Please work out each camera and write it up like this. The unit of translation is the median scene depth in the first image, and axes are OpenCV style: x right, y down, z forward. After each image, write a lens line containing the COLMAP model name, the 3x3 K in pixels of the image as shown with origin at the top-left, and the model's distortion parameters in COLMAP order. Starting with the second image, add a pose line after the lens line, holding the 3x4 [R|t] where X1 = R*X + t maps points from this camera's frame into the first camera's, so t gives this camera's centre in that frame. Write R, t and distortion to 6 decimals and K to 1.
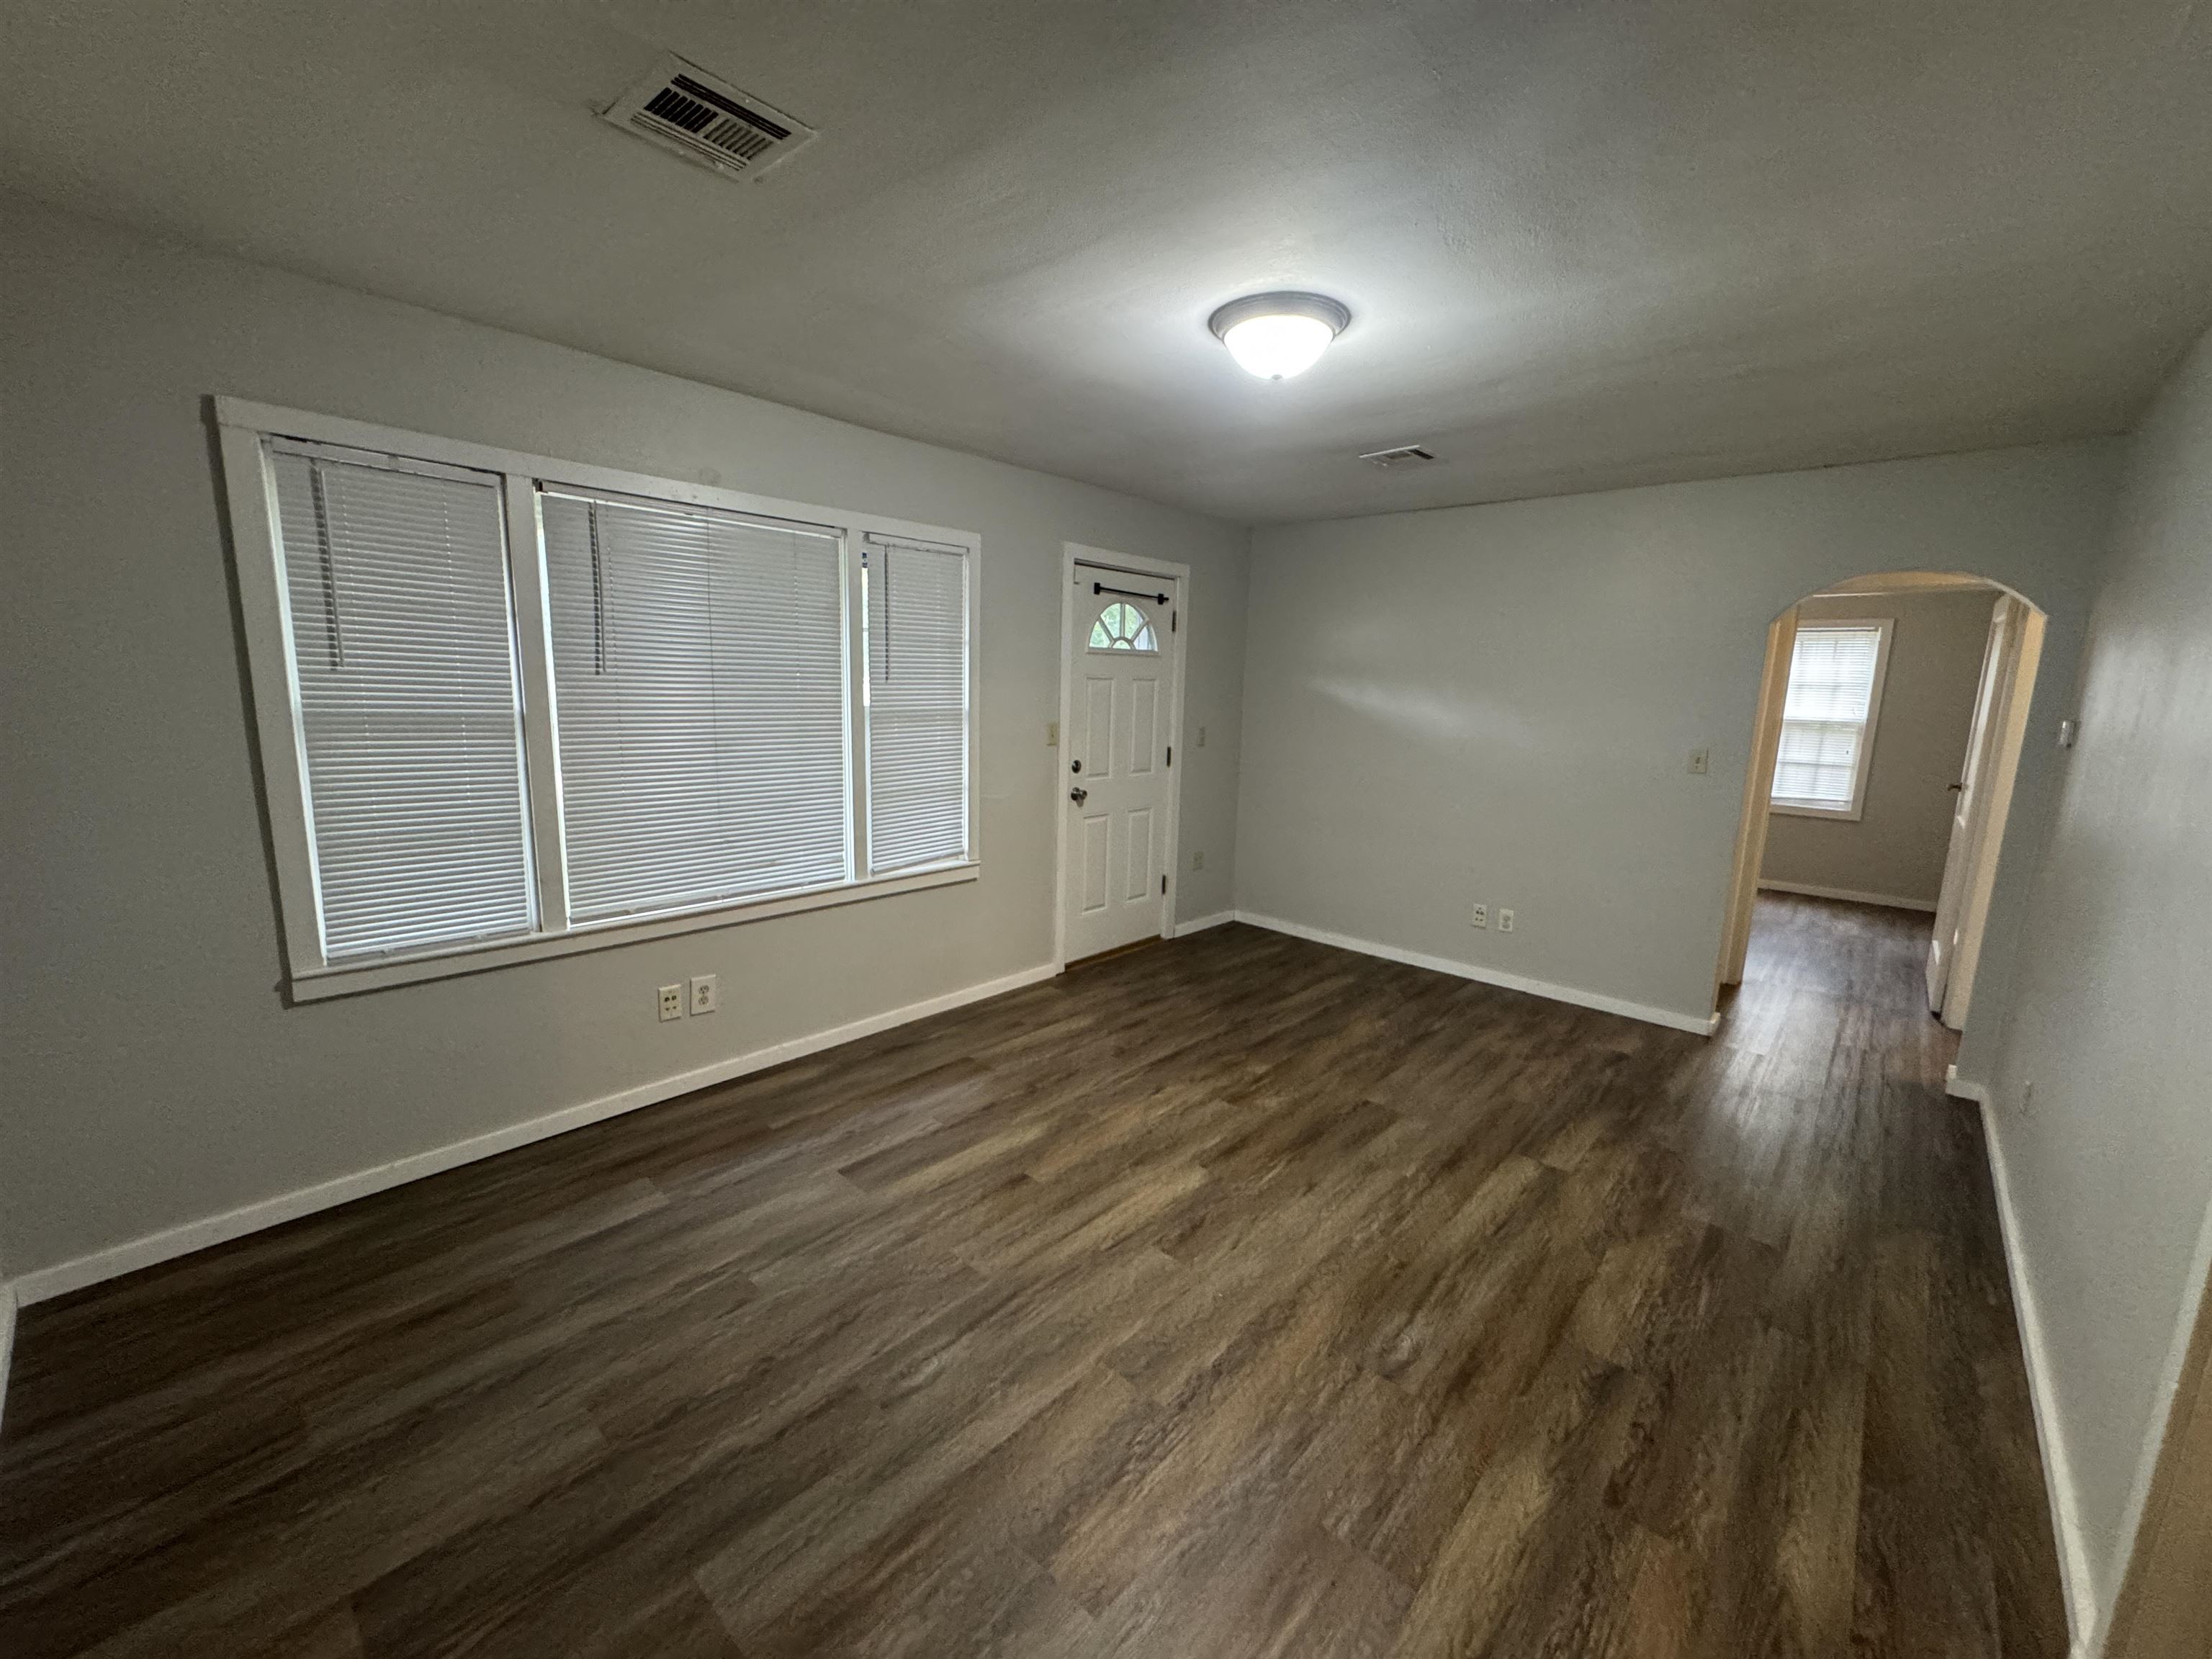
lens RADIAL K [[879.3, 0, 1106.0], [0, 879.3, 829.5], [0, 0, 1]] dist [-0.002654, -0.000784]
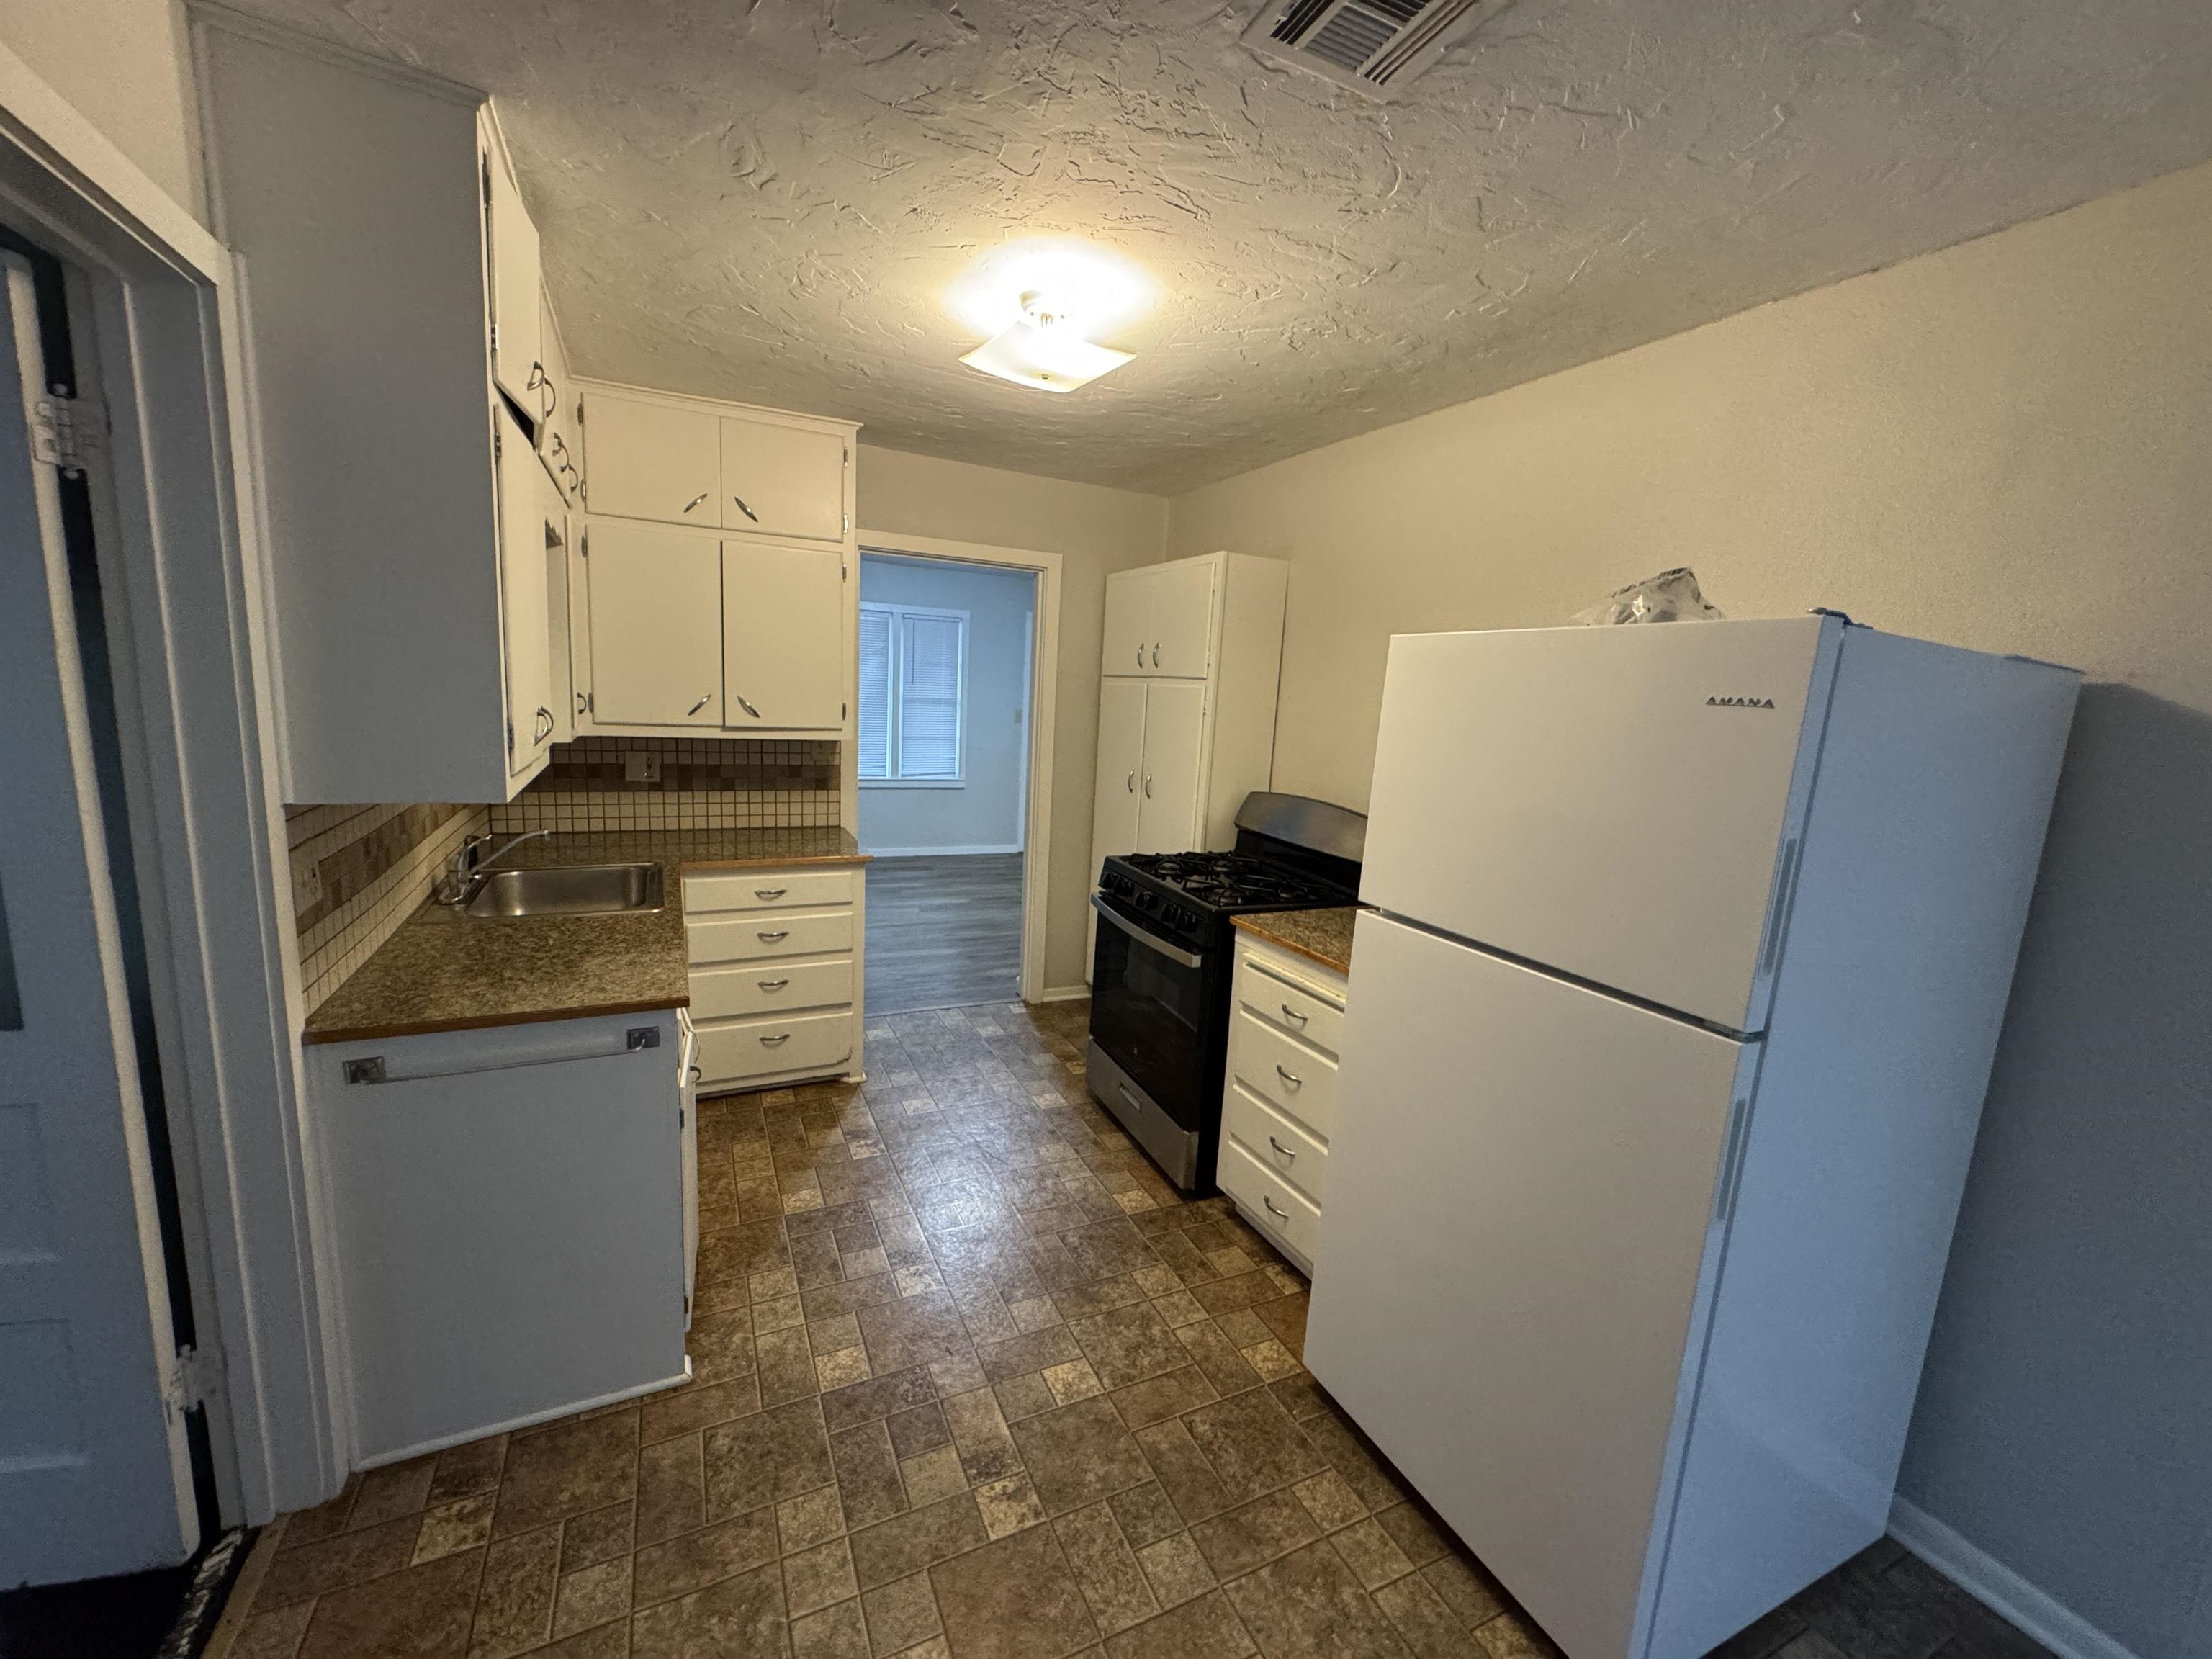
lens RADIAL K [[879.3, 0, 1106.0], [0, 879.3, 829.5], [0, 0, 1]] dist [-0.002654, -0.000784]
pose [[0.925007, 0.080168, -0.371397, 1.356463], [-0.089067, 0.996002, -0.006839, 0.208169], [0.369364, 0.039406, 0.928449, -1.044341]]
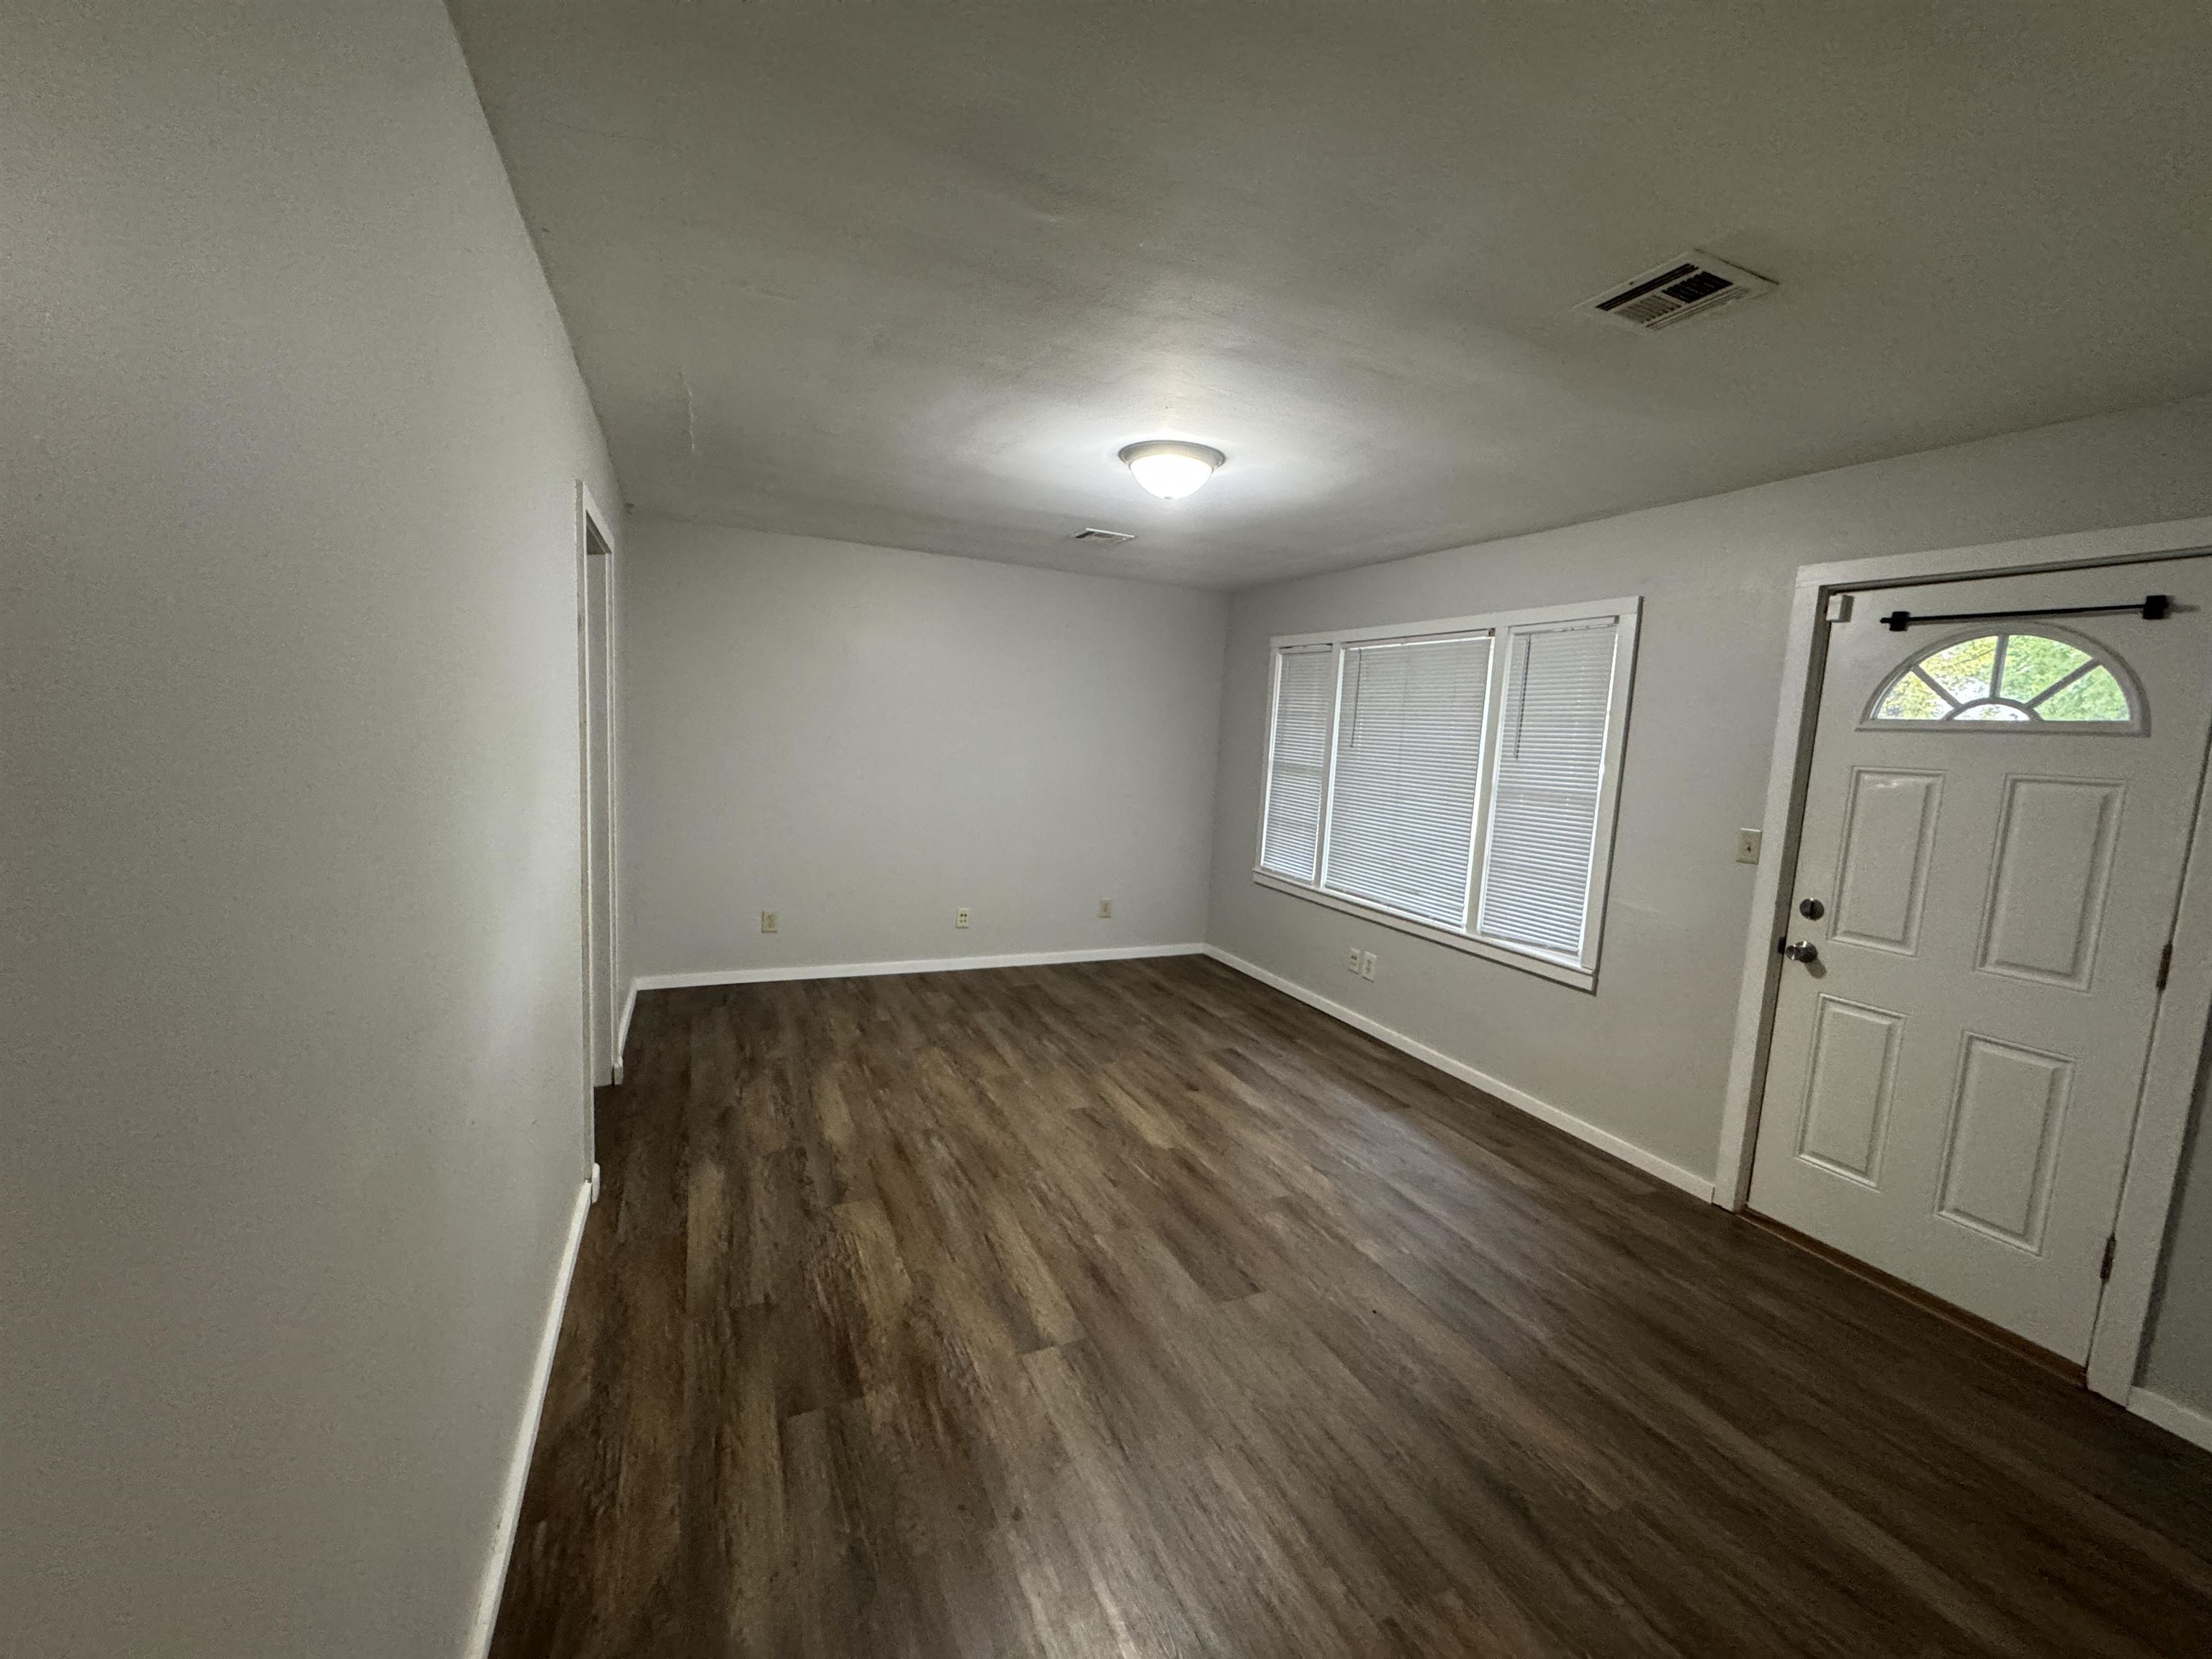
lens RADIAL K [[879.3, 0, 1106.0], [0, 879.3, 829.5], [0, 0, 1]] dist [-0.002654, -0.000784]
pose [[-0.391254, 0.056827, -0.918527, 1.291482], [-0.221231, 0.963015, 0.153814, -0.196084], [0.893296, 0.263387, -0.364211, 1.347936]]
